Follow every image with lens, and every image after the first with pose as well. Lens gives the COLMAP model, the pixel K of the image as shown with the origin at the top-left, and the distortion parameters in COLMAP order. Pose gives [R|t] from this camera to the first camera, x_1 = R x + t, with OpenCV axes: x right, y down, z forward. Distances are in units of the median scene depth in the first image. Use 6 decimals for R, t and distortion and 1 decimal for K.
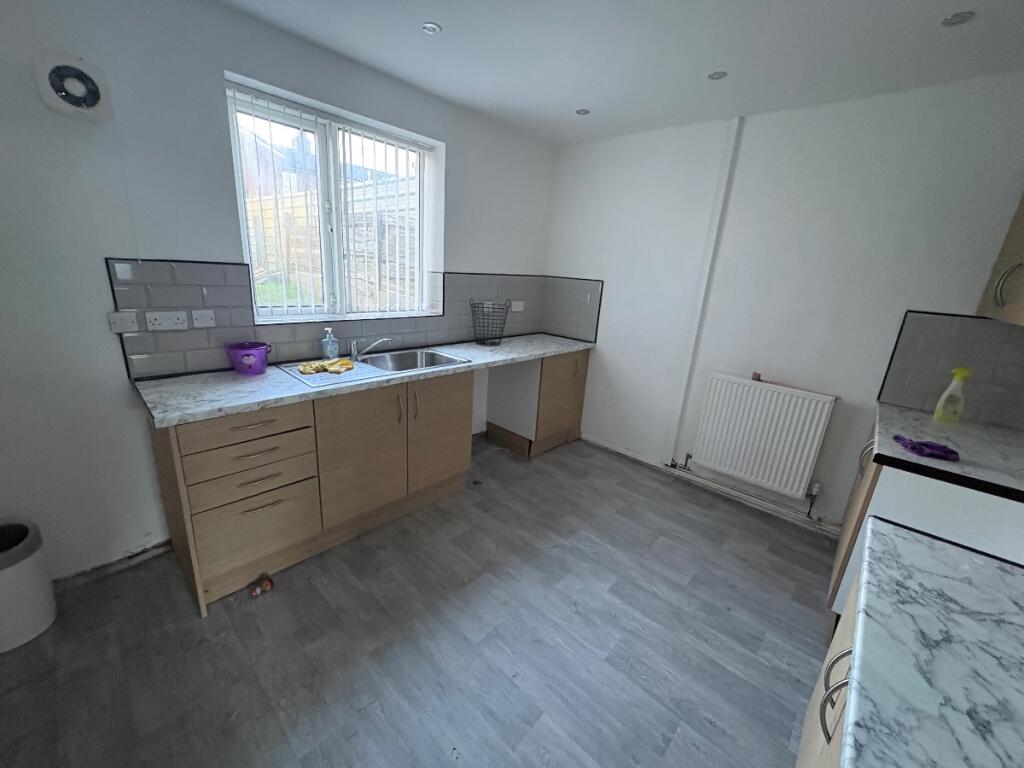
lens RADIAL K [[408.4, 0, 510.9], [0, 408.4, 382.8], [0, 0, 1]] dist [-0.000804, 0.000456]
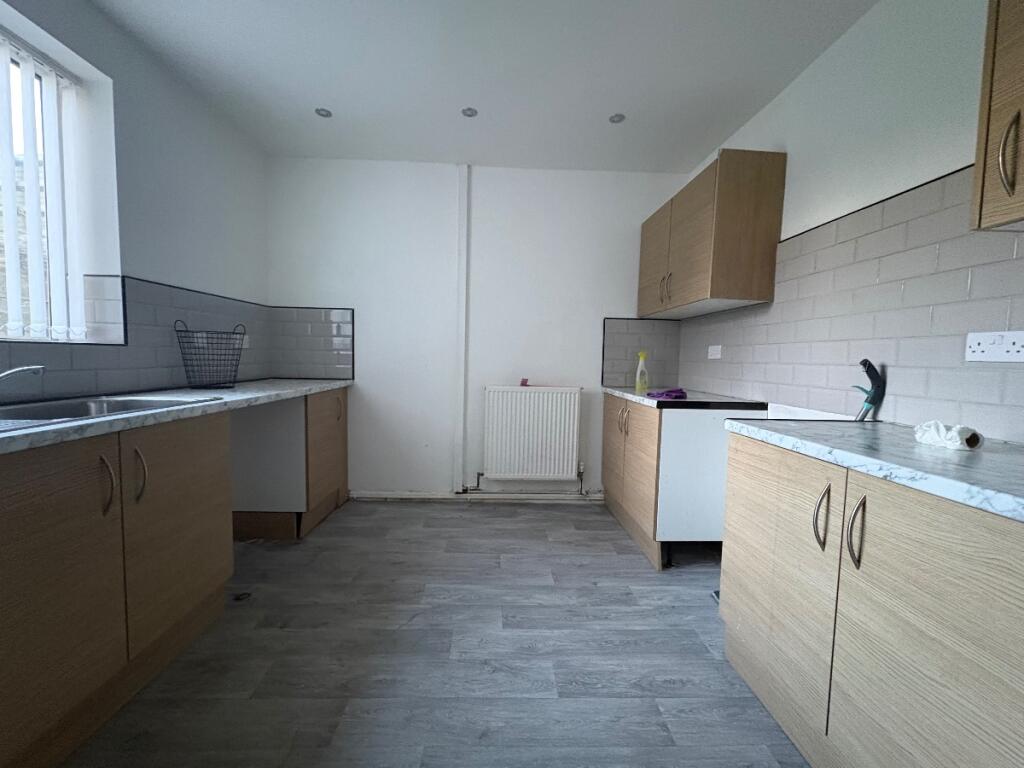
lens RADIAL K [[408.4, 0, 510.9], [0, 408.4, 382.8], [0, 0, 1]] dist [-0.000804, 0.000456]
pose [[0.709749, -0.095989, 0.697885, -0.211017], [0.218908, 0.971680, -0.088982, 0.077241], [-0.669579, 0.215928, 0.710661, 0.219765]]
